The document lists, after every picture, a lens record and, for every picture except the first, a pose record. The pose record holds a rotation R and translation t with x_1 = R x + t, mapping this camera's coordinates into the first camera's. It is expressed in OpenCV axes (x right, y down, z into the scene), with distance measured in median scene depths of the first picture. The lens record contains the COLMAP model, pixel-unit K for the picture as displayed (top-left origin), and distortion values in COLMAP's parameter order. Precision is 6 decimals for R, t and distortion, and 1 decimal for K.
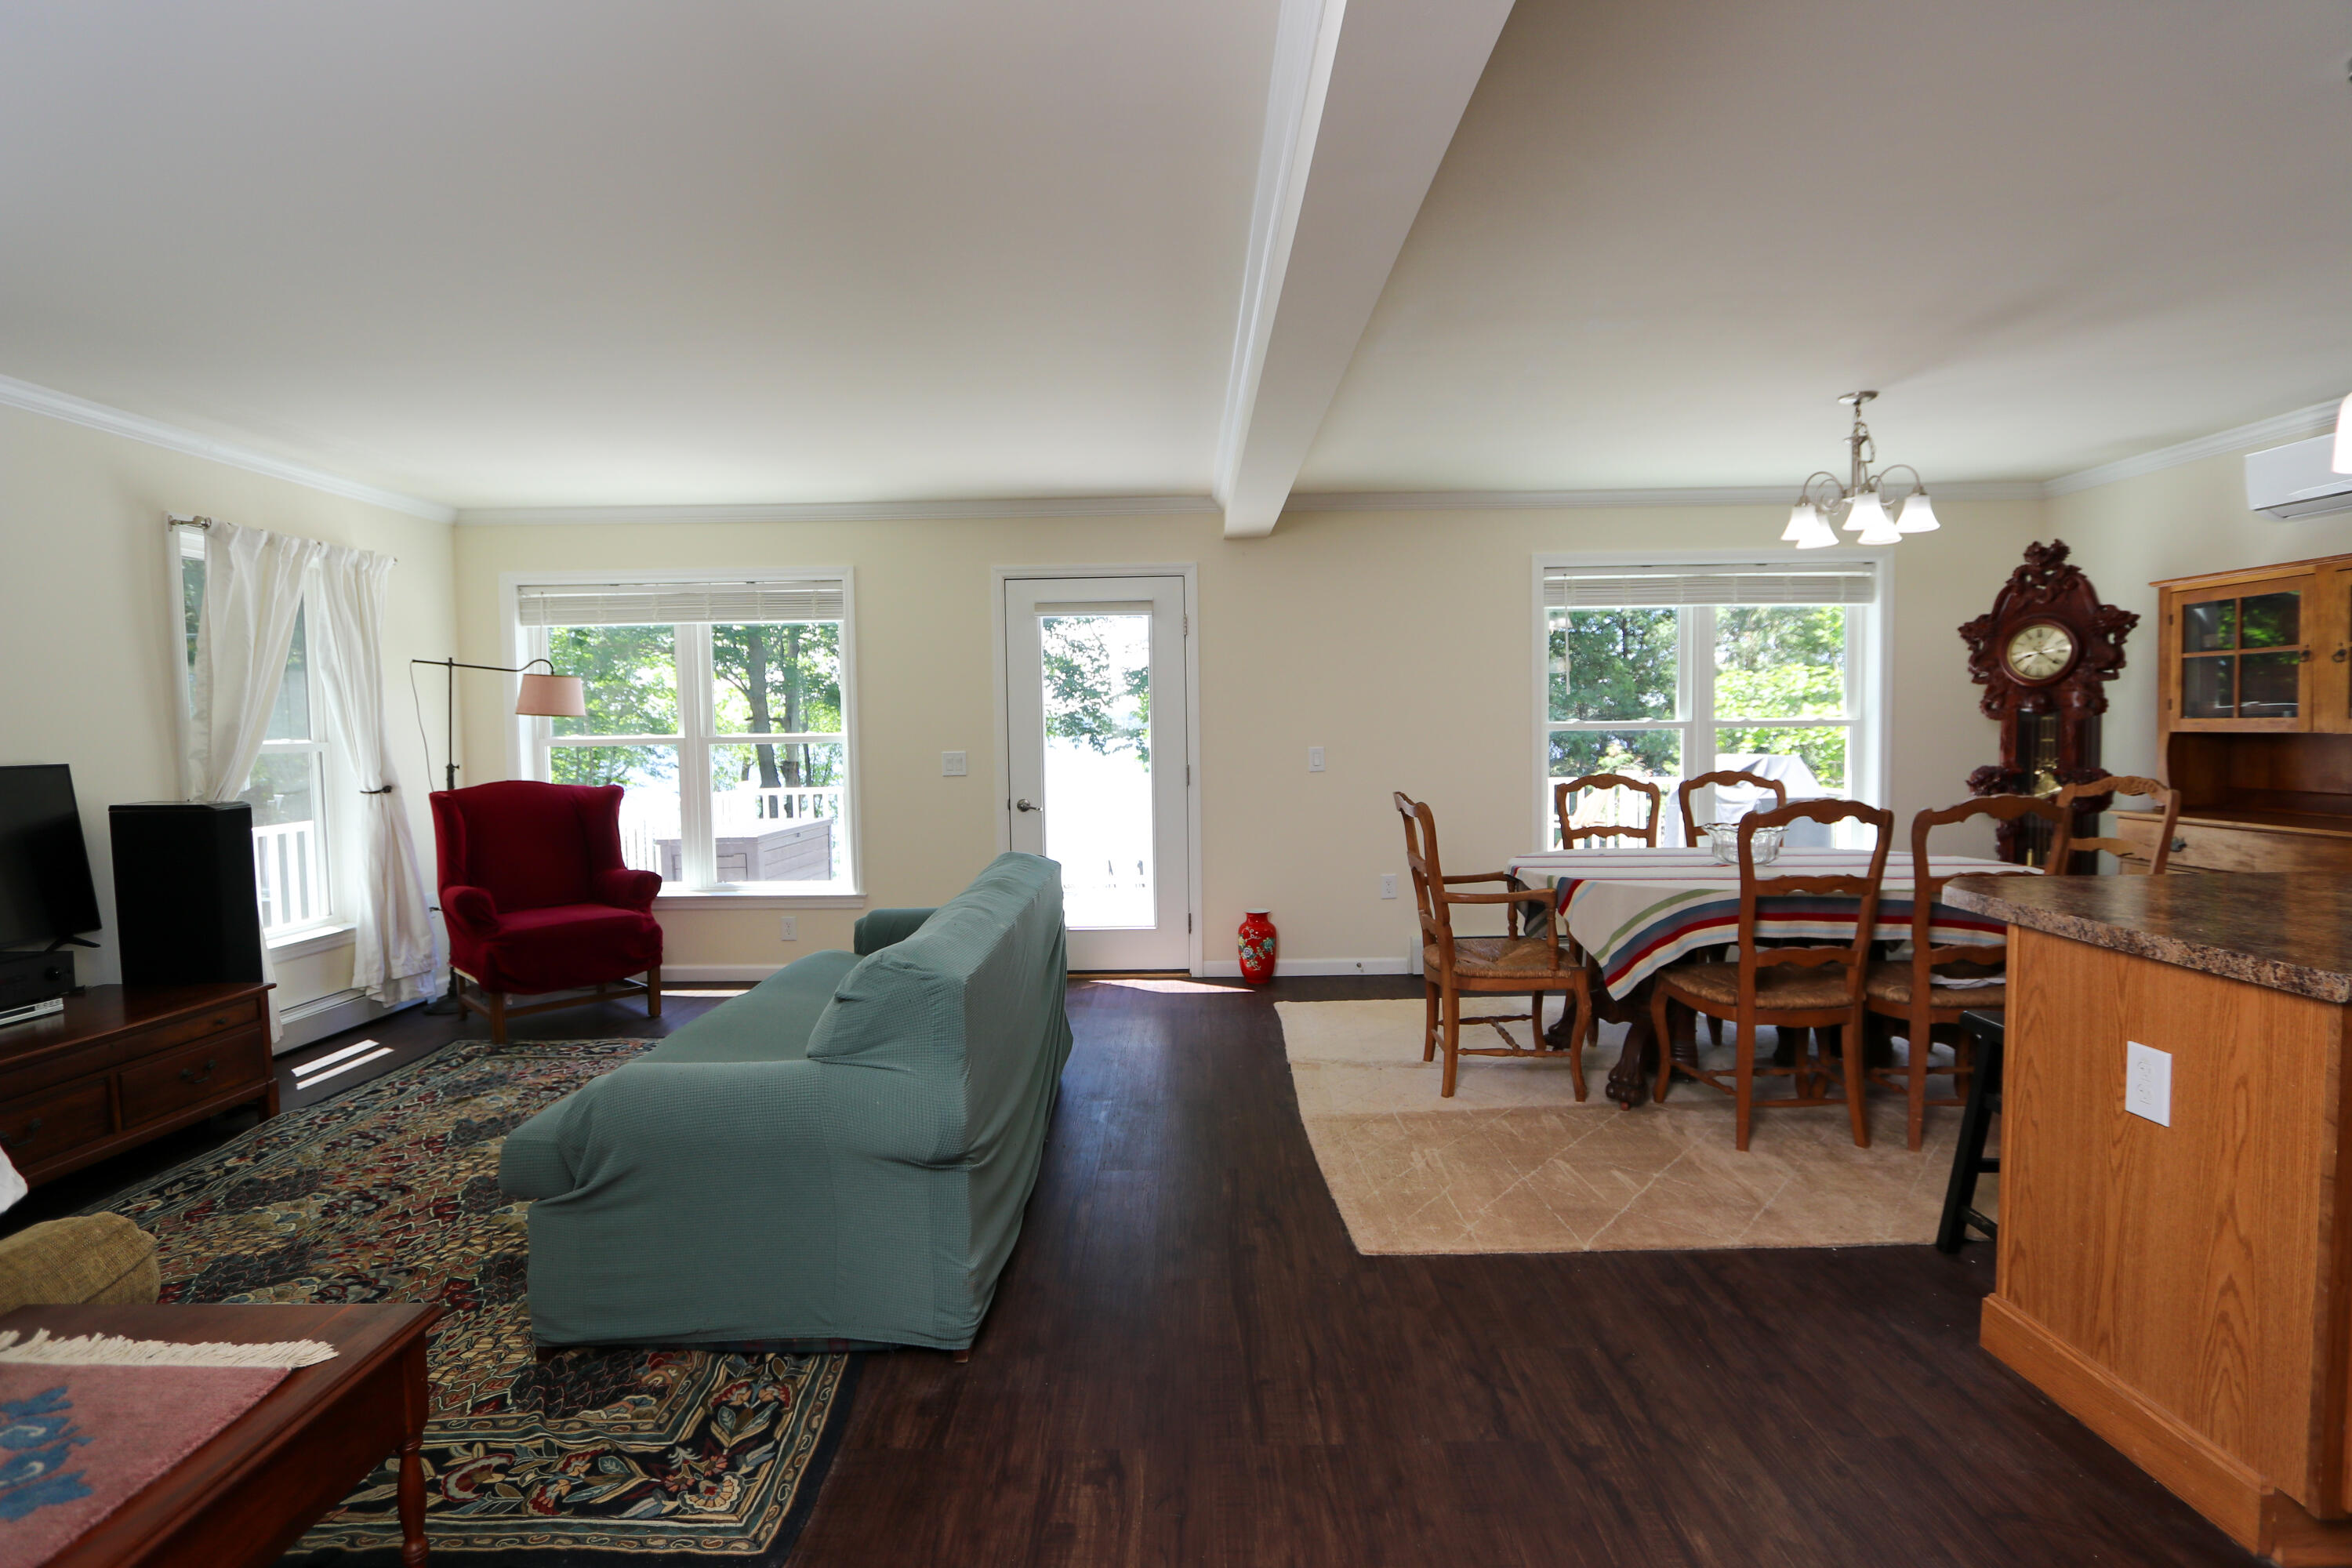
lens RADIAL K [[1068.4, 0, 1176.0], [0, 1068.4, 784.0], [0, 0, 1]] dist [0.000296, 0.000032]
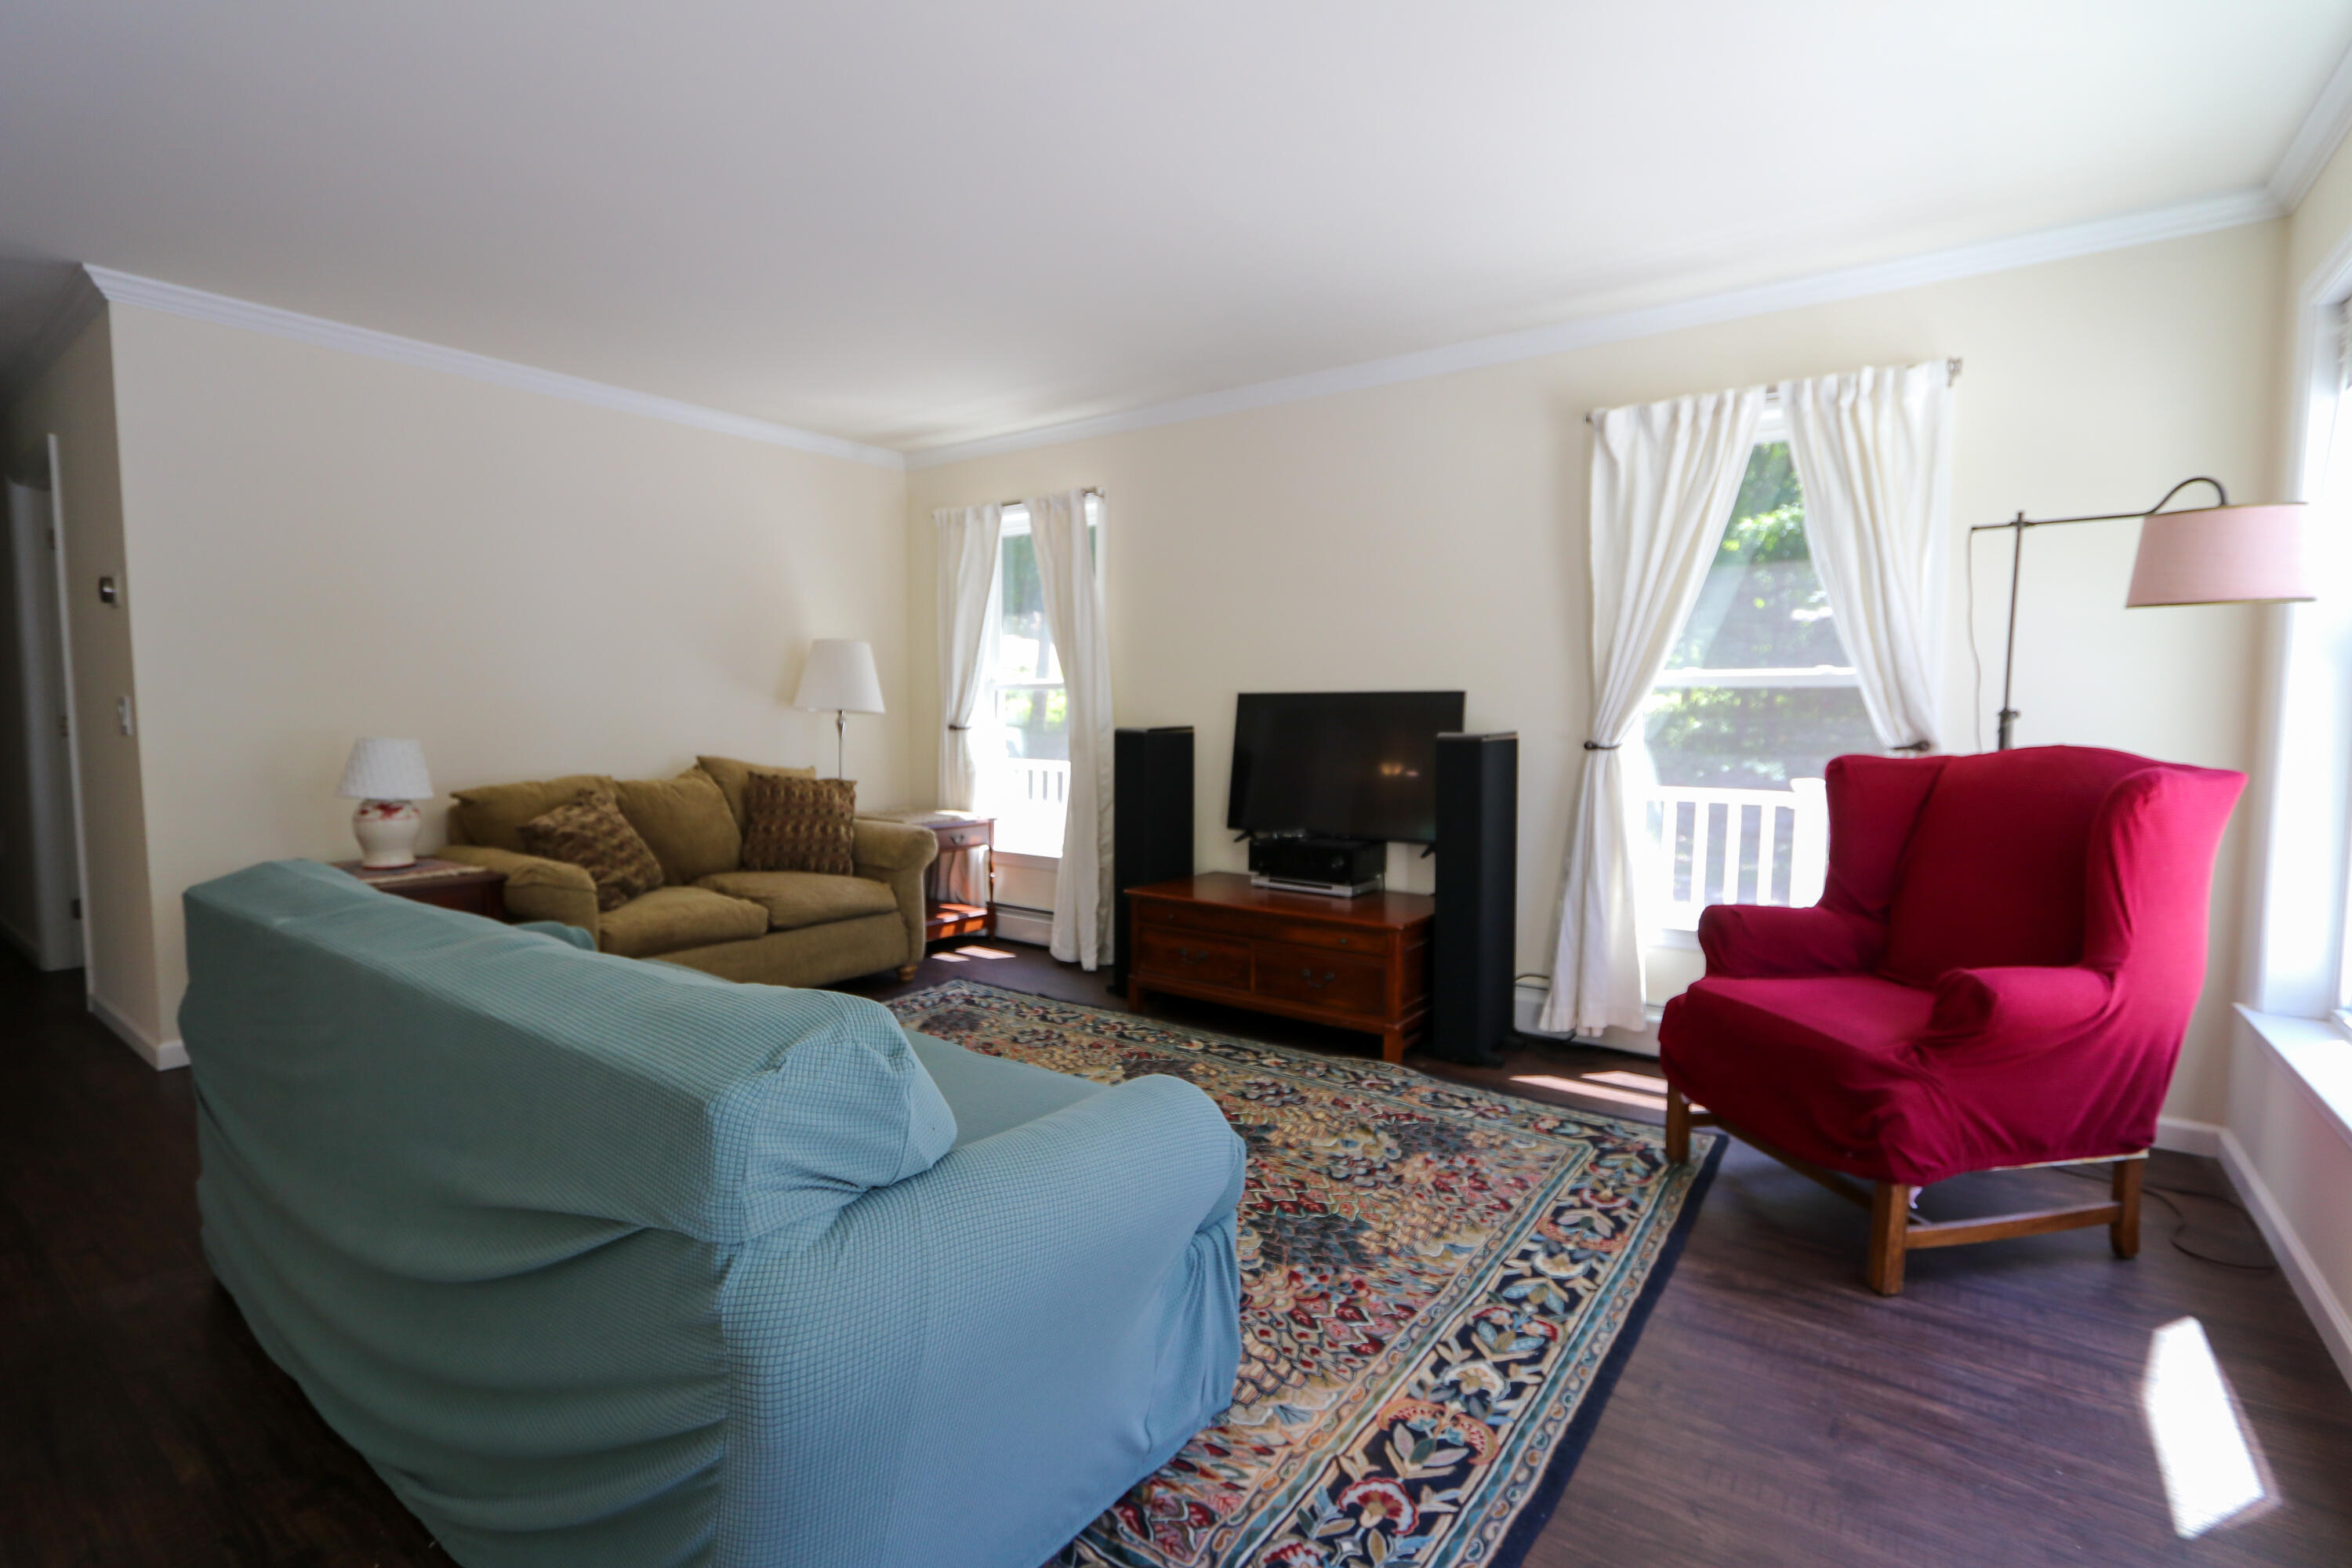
lens RADIAL K [[1068.4, 0, 1176.0], [0, 1068.4, 784.0], [0, 0, 1]] dist [0.000296, 0.000032]
pose [[-0.585251, 0.070469, -0.807784, 0.024999], [-0.033108, 0.993309, 0.110641, -0.033663], [0.810176, 0.091497, -0.579002, 1.227633]]
